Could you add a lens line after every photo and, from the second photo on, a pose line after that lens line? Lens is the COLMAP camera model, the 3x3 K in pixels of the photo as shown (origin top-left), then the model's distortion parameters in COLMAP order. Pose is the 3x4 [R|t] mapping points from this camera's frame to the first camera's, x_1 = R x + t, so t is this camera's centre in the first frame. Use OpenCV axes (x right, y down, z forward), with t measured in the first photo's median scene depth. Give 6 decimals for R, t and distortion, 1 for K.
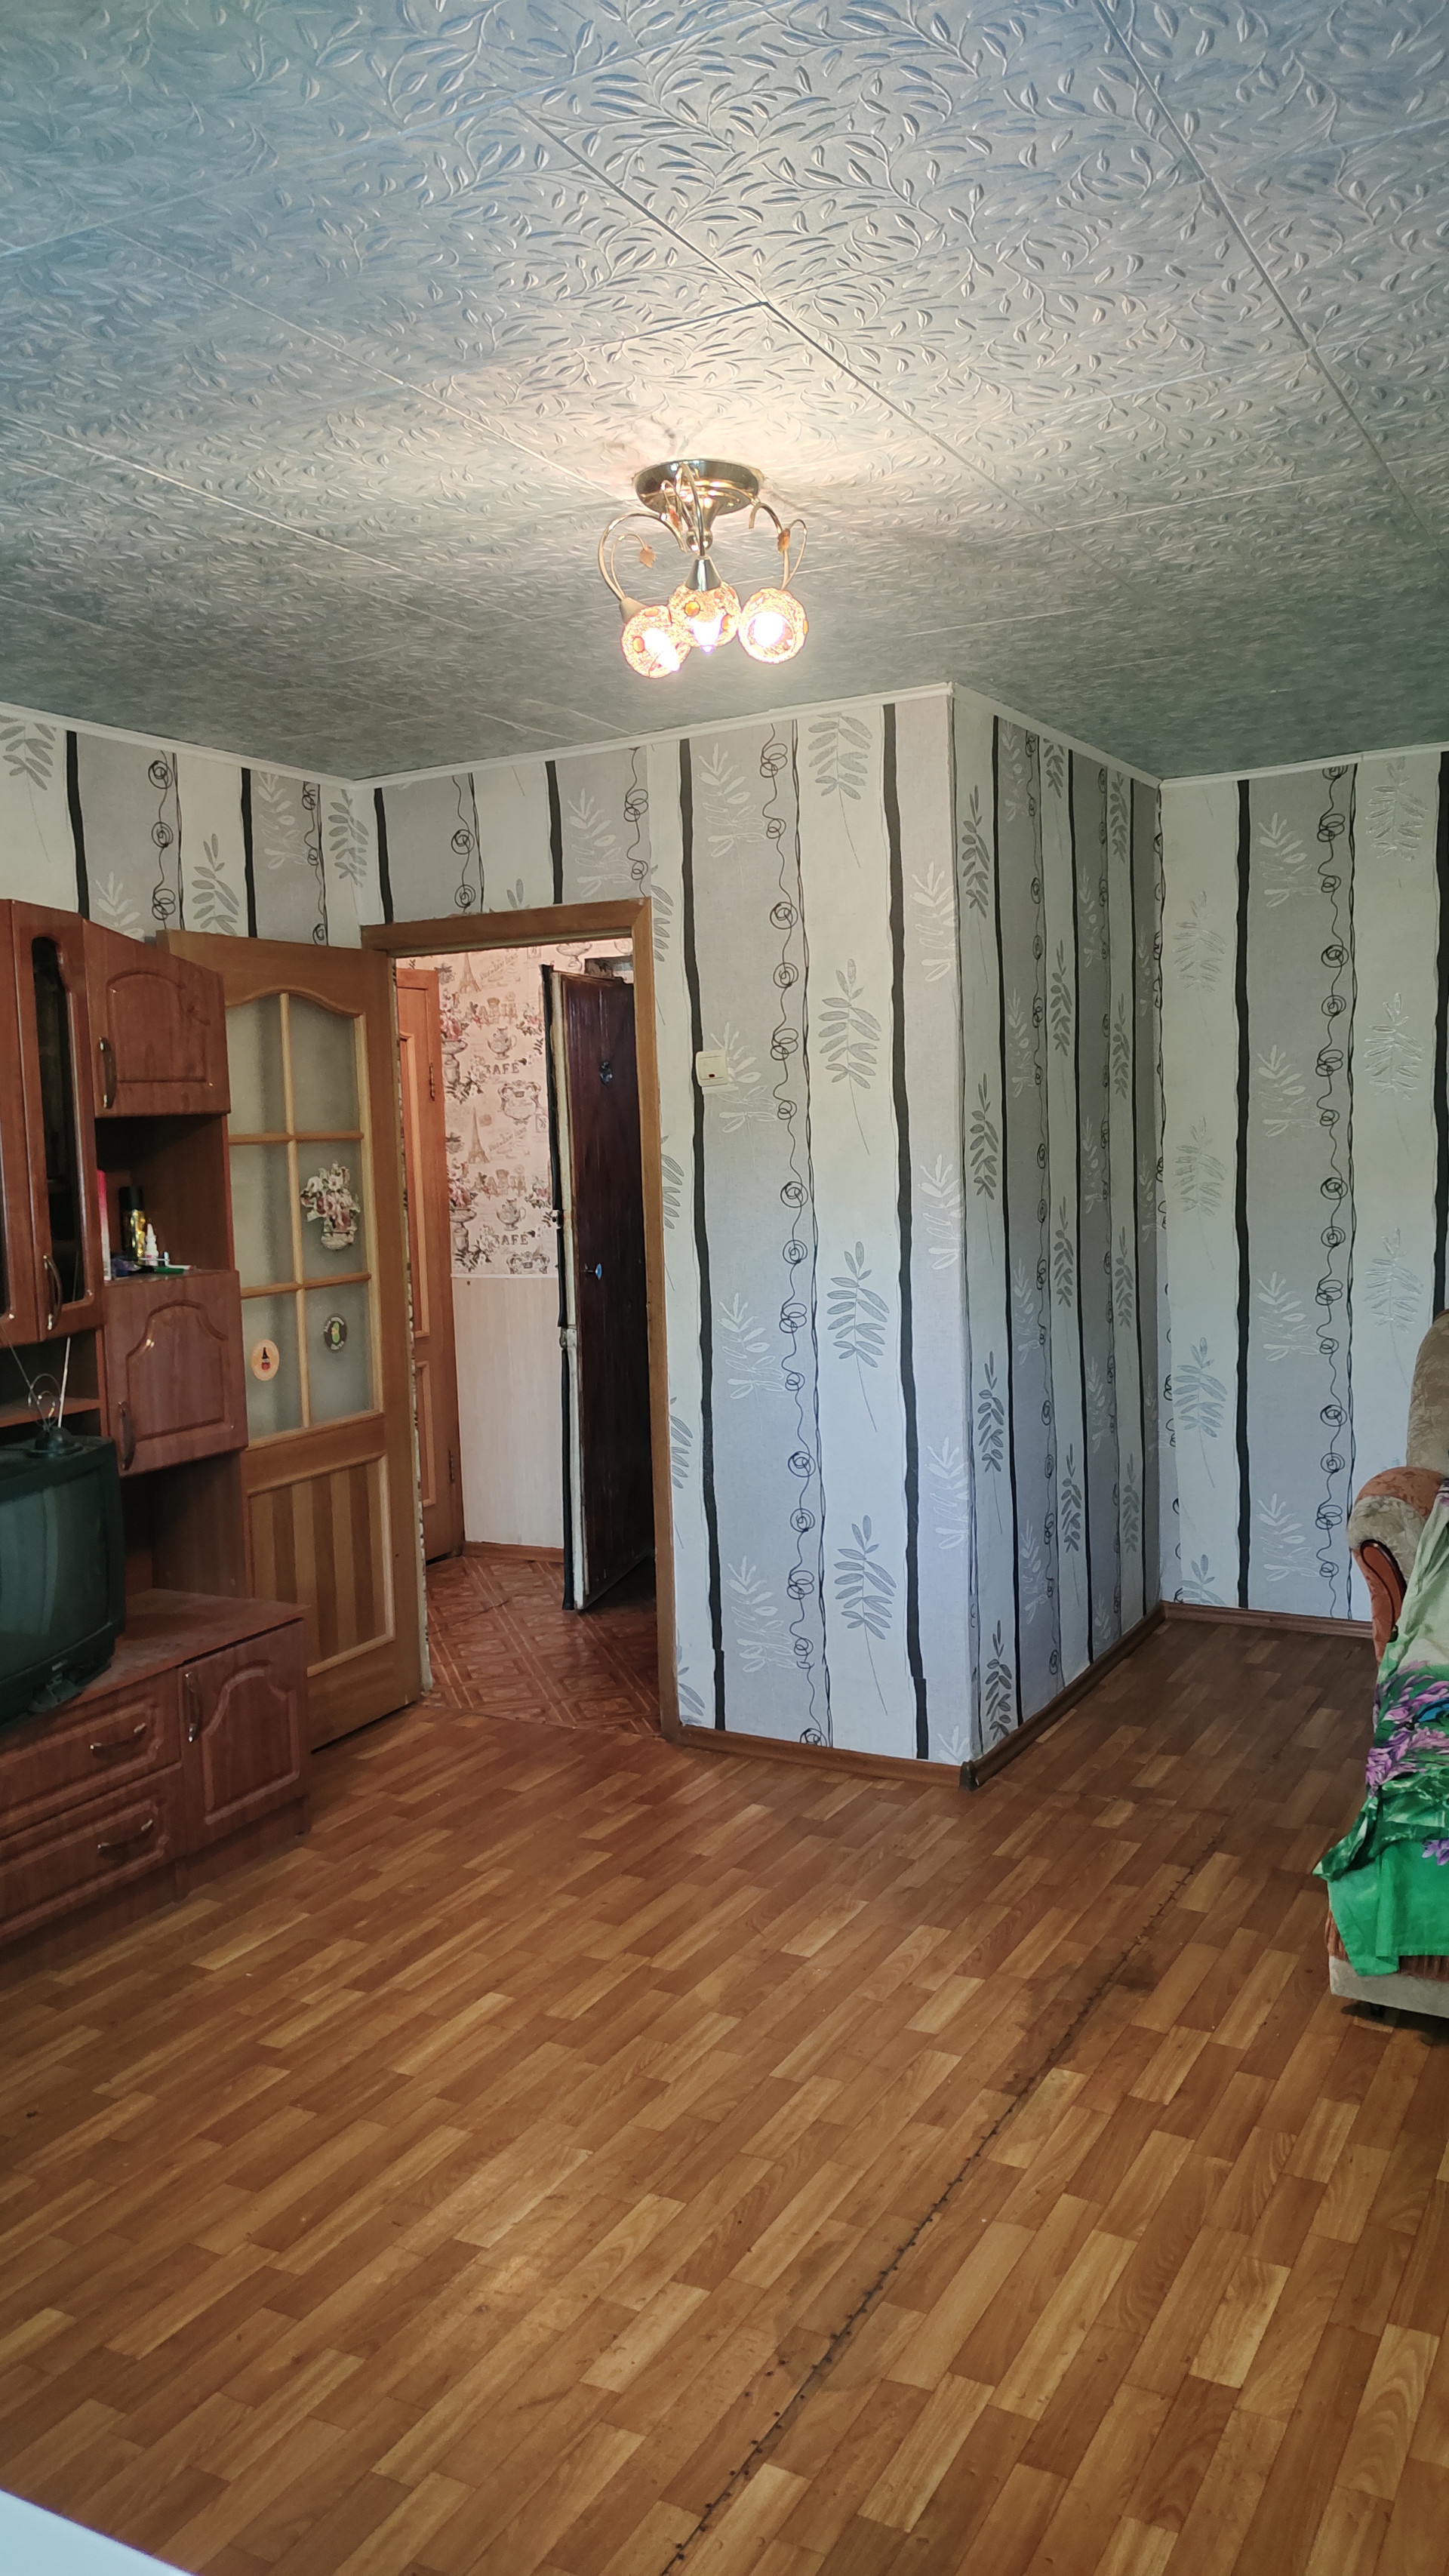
lens RADIAL K [[1916.9, 0, 742.1], [0, 1916.9, 1286.9], [0, 0, 1]] dist [0.051245, -0.062688]
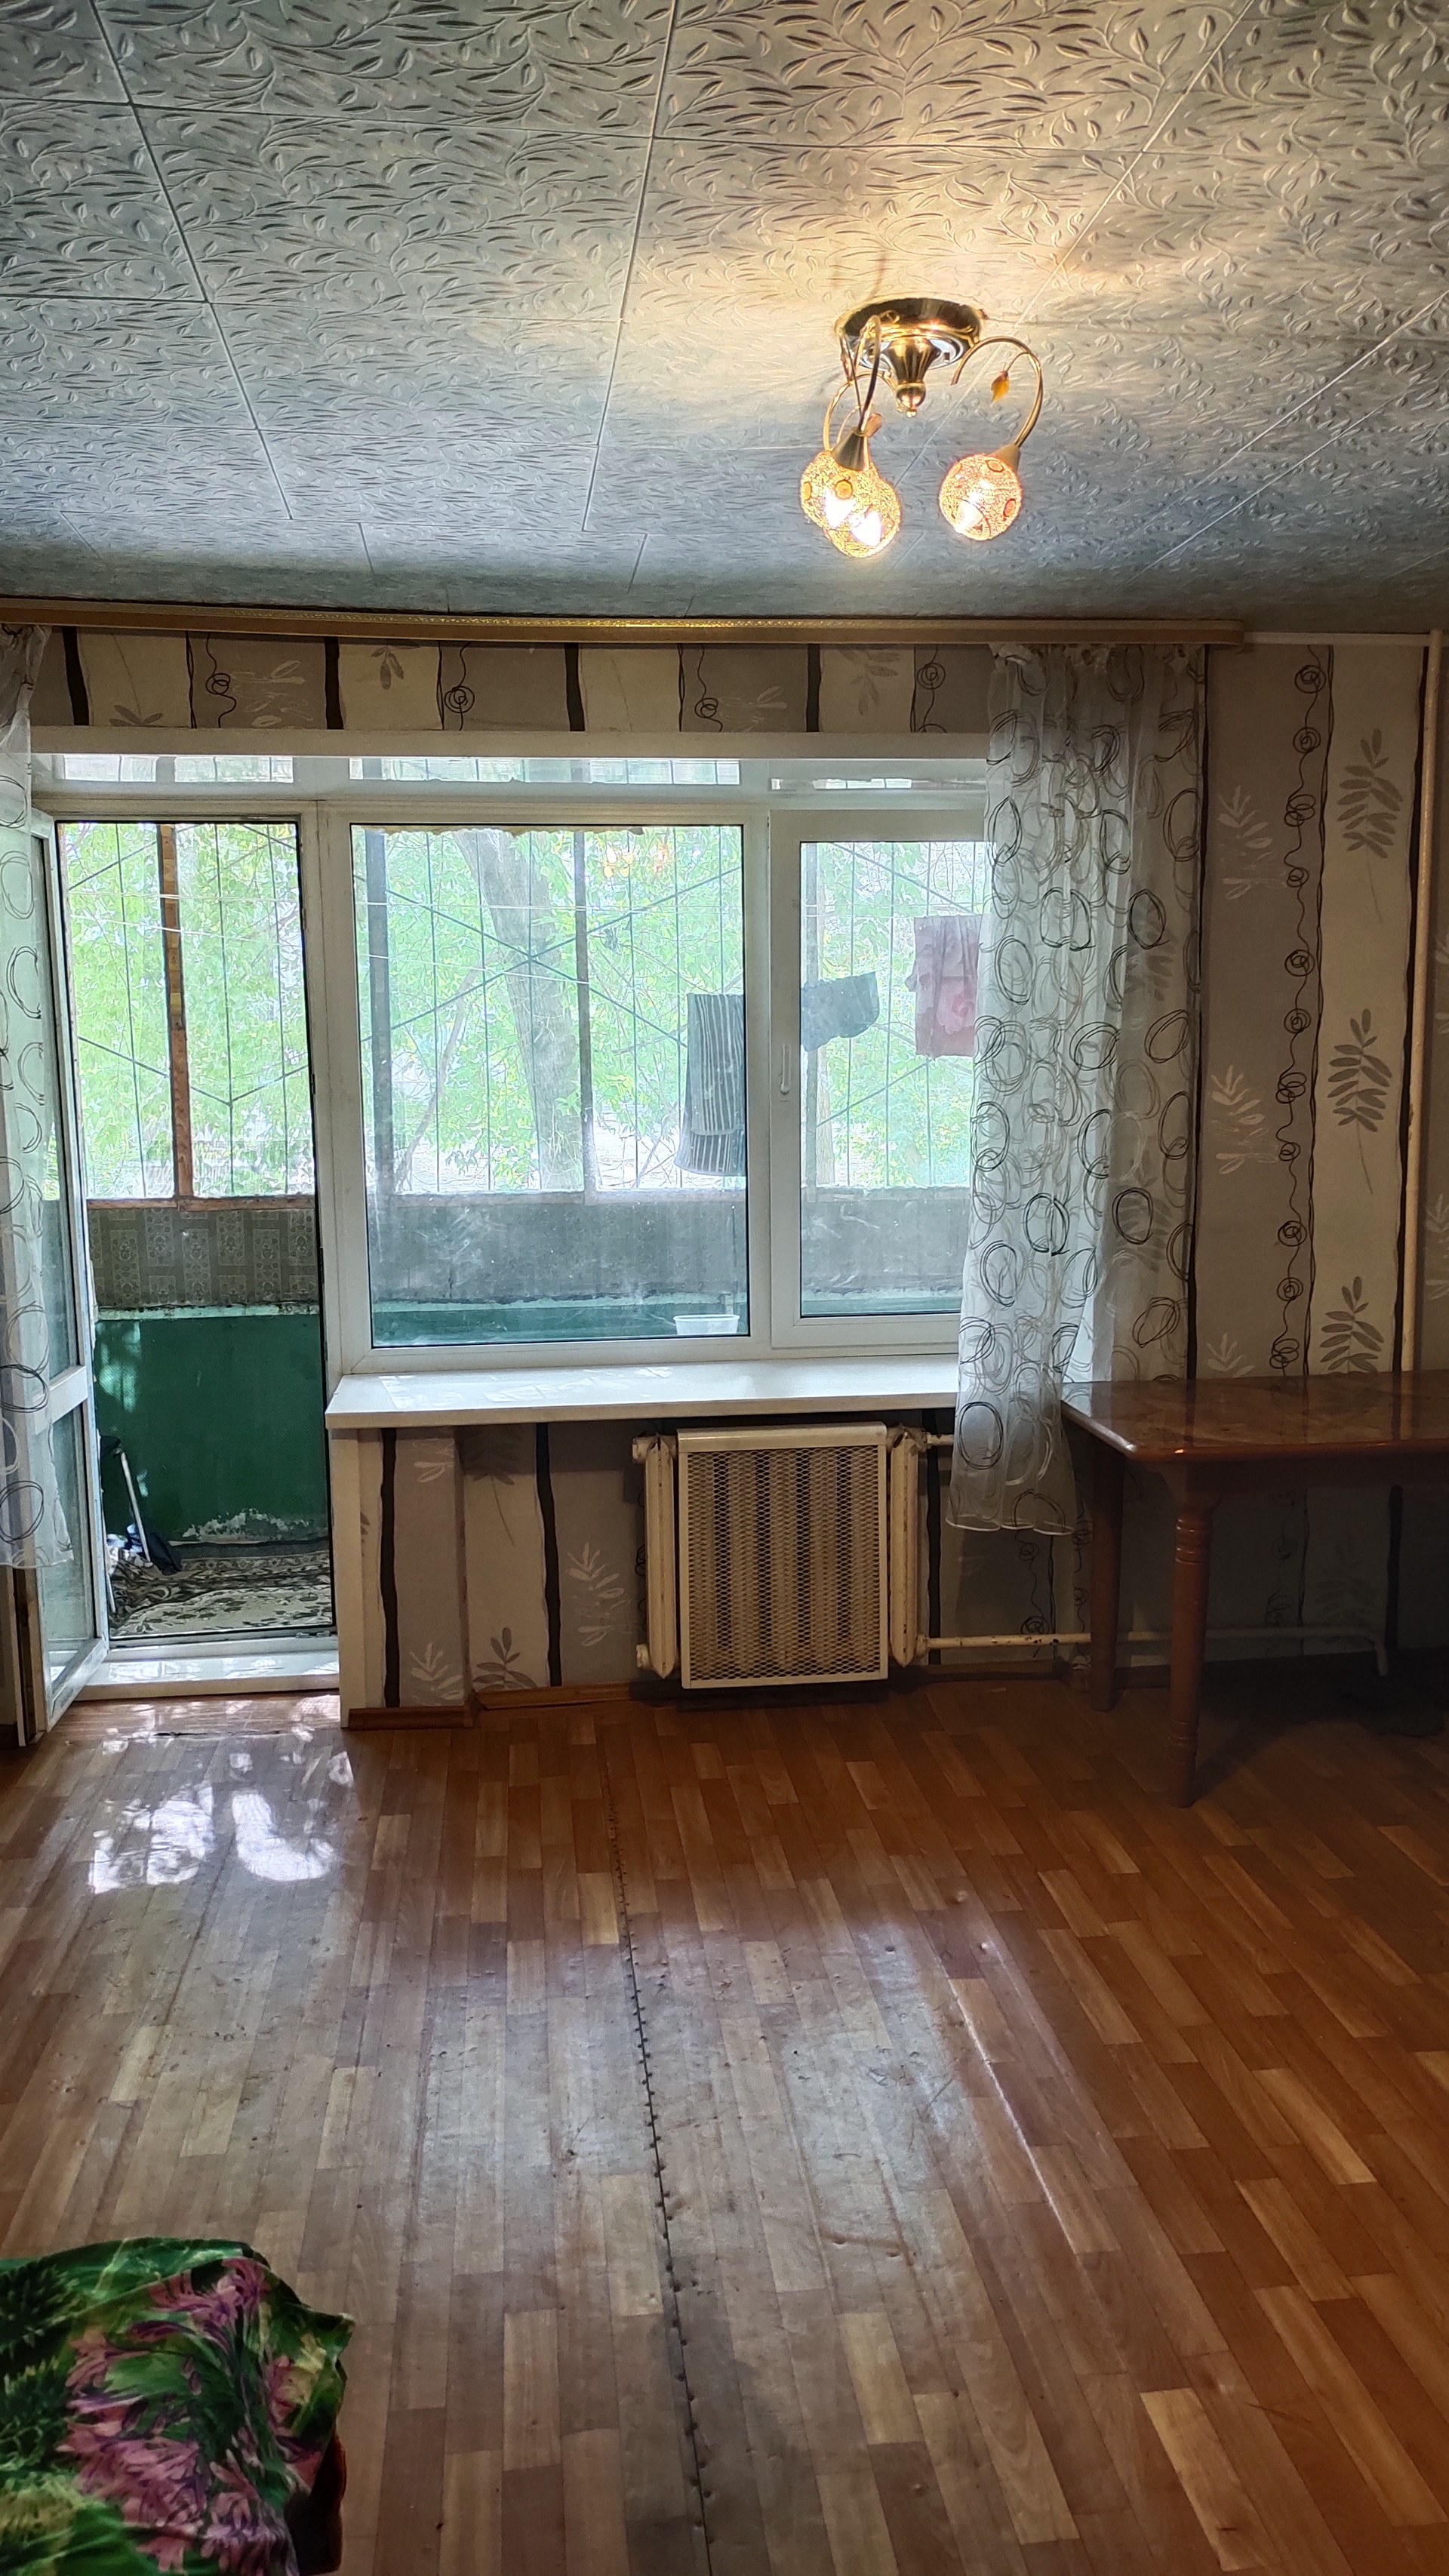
lens RADIAL K [[1916.9, 0, 720.0], [0, 1916.9, 1283.9], [0, 0, 1]] dist [0.051245, -0.062688]
pose [[-0.824346, 0.112727, -0.554748, 0.489152], [-0.012240, 0.976194, 0.216554, -0.152677], [0.565953, 0.185306, -0.803342, 1.453158]]
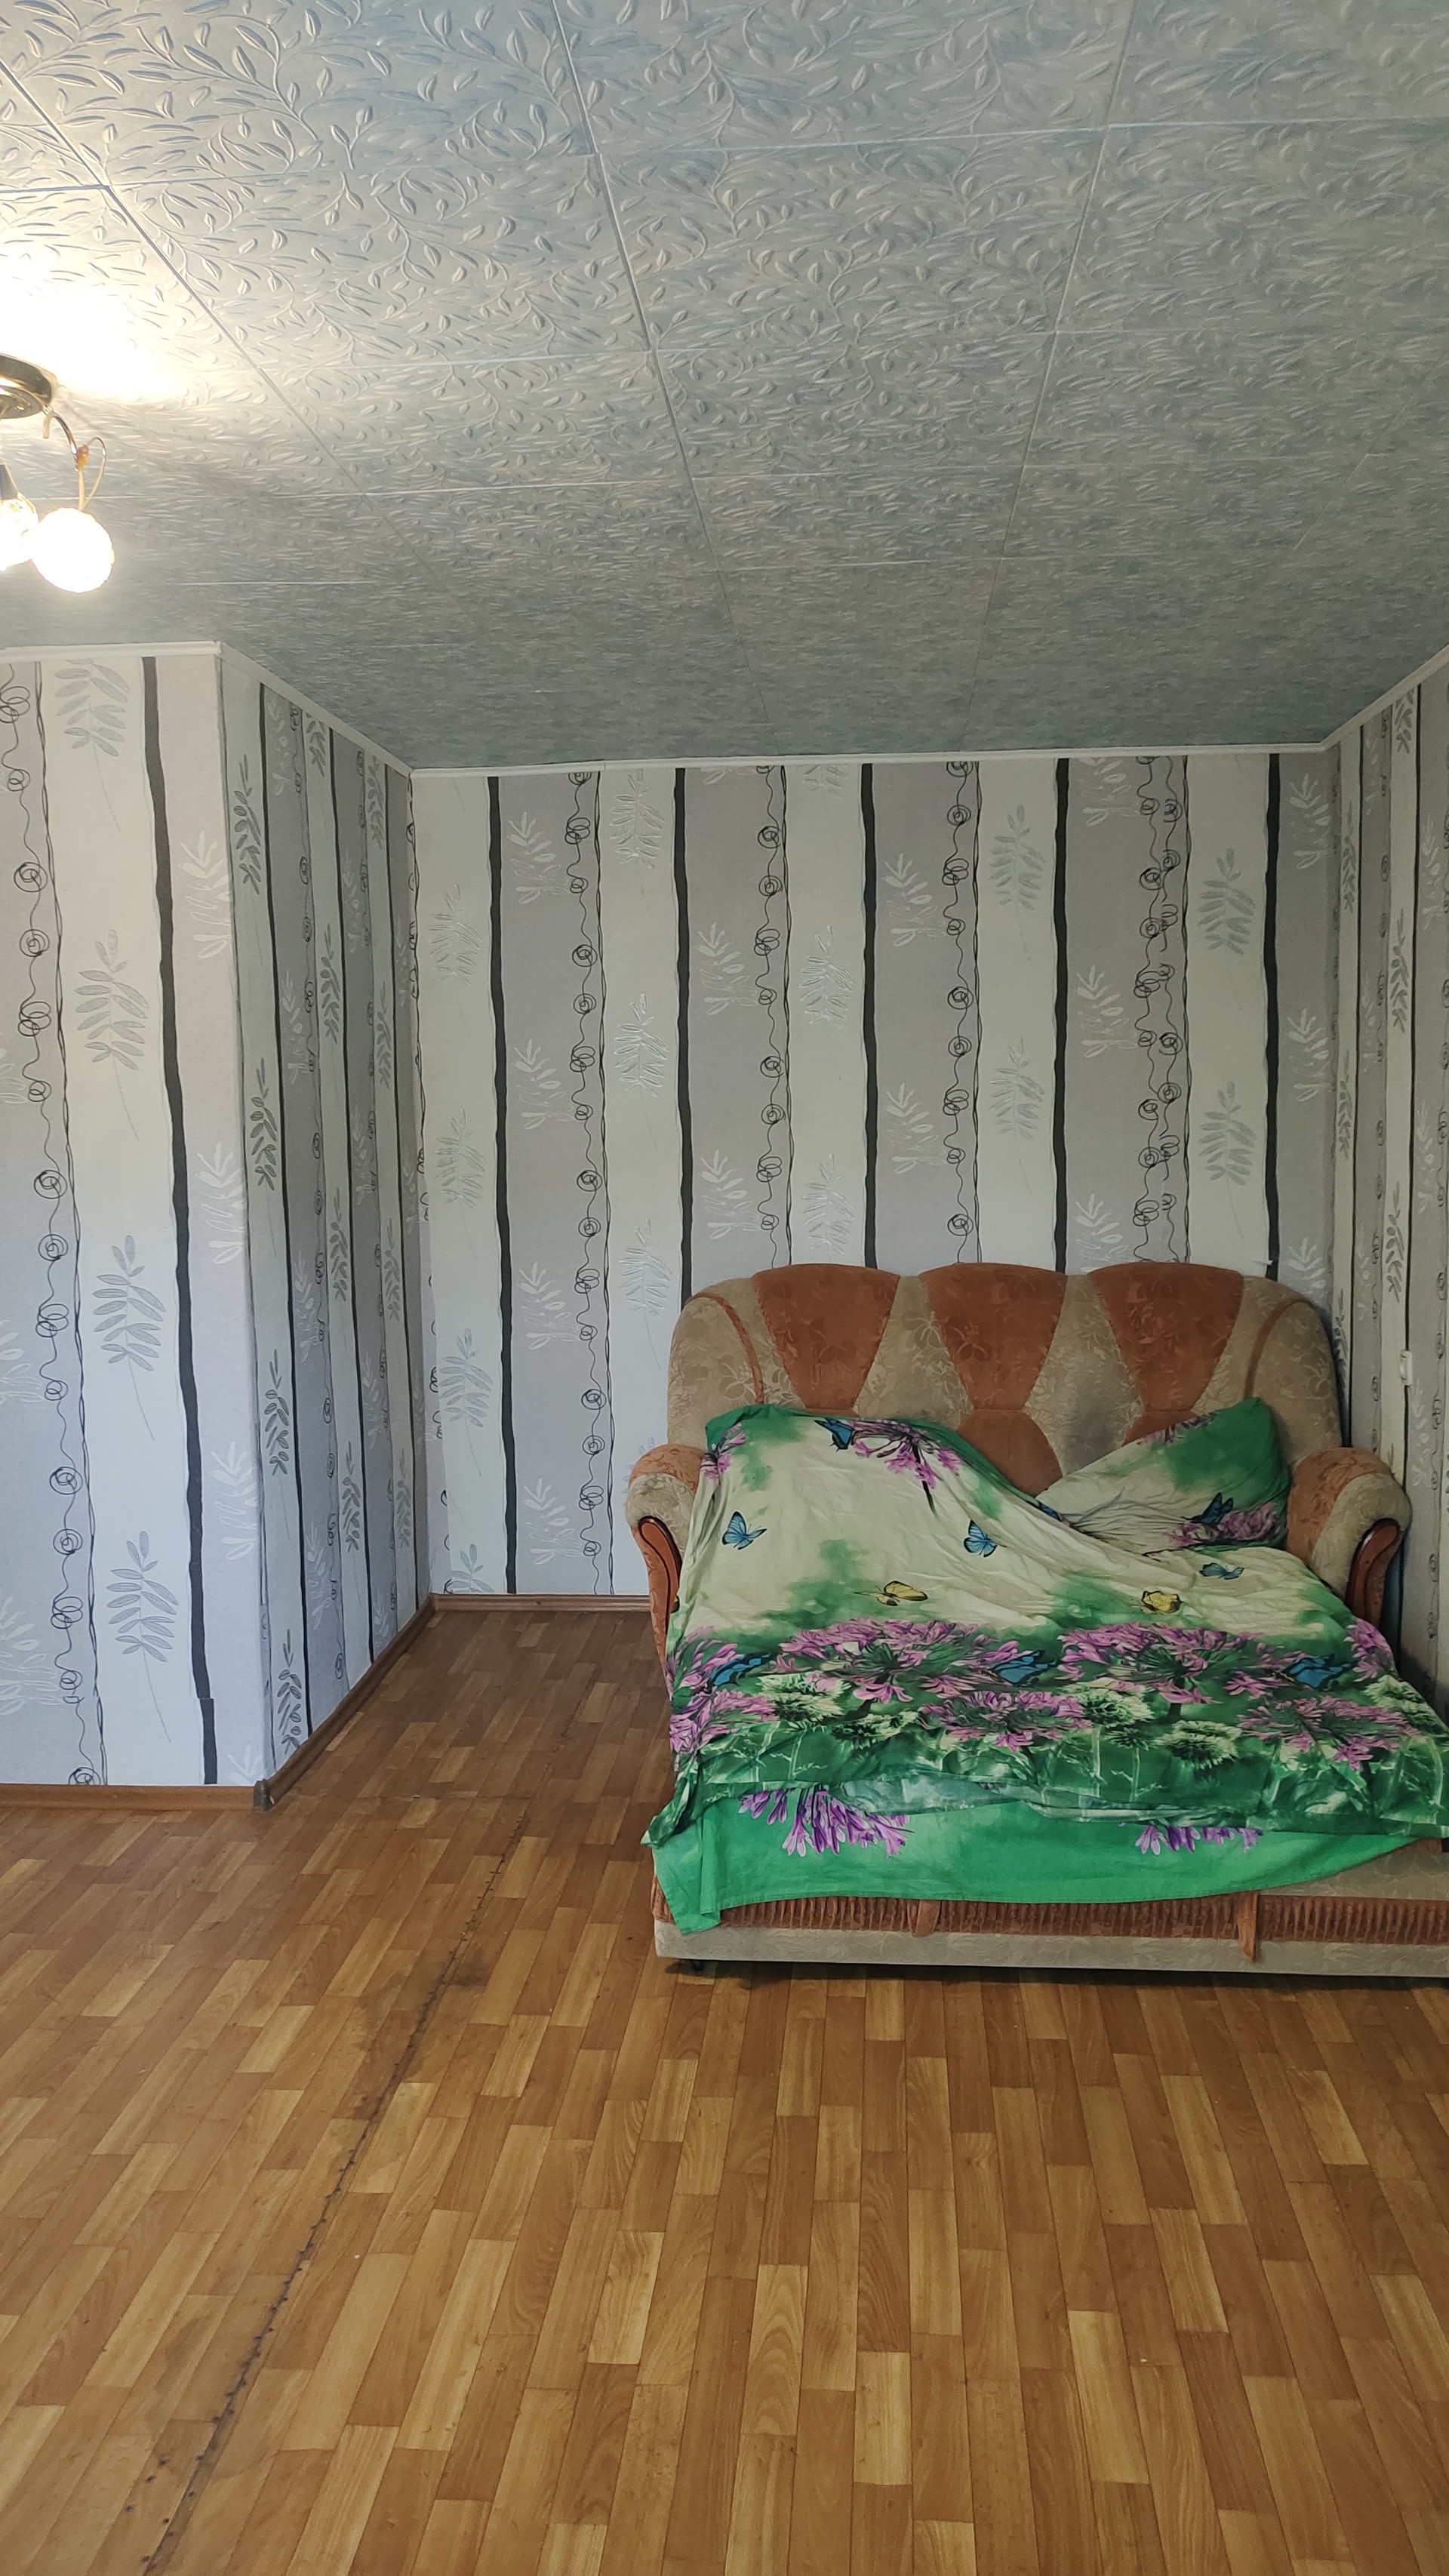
lens RADIAL K [[1916.9, 0, 752.6], [0, 1916.9, 1285.6], [0, 0, 1]] dist [0.051245, -0.062688]
pose [[0.910122, -0.021869, 0.413762, -0.066189], [0.021342, 0.999755, 0.005897, 0.001907], [-0.413790, 0.003464, 0.910366, 0.039359]]
